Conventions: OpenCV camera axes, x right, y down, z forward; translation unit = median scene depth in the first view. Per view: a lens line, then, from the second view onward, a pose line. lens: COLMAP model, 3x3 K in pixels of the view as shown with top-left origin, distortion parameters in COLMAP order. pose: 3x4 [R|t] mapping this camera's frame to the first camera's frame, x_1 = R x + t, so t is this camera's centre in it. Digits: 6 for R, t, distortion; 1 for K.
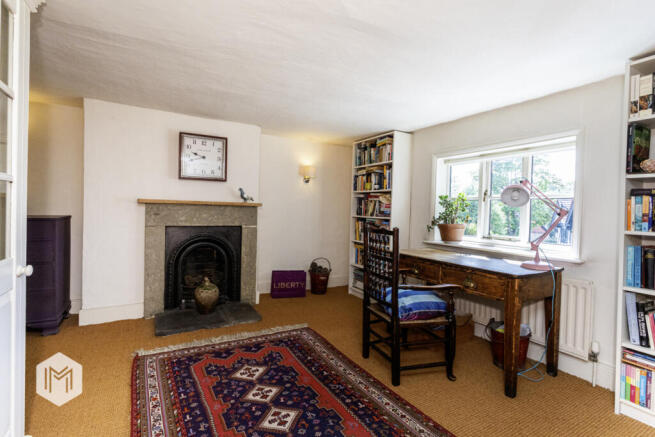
lens RADIAL K [[317.0, 0, 327.3], [0, 317.0, 215.7], [0, 0, 1]] dist [-0.002736, -0.000358]
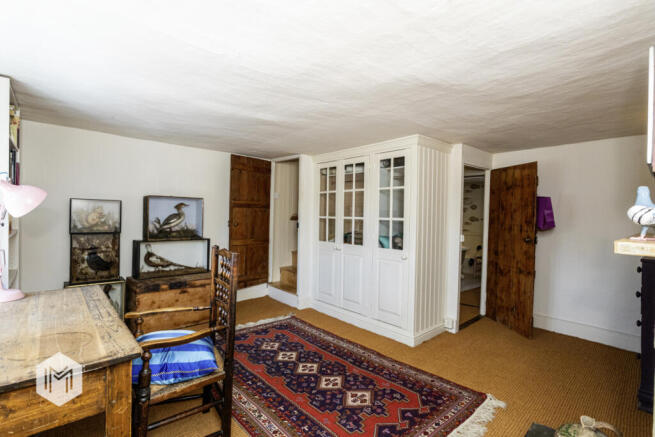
lens RADIAL K [[317.0, 0, 327.9], [0, 317.0, 219.6], [0, 0, 1]] dist [-0.002736, -0.000358]
pose [[-0.975772, -0.044399, -0.214240, 0.090387], [-0.051170, 0.998347, 0.026157, -0.088119], [0.212724, 0.036486, -0.976431, 2.039514]]
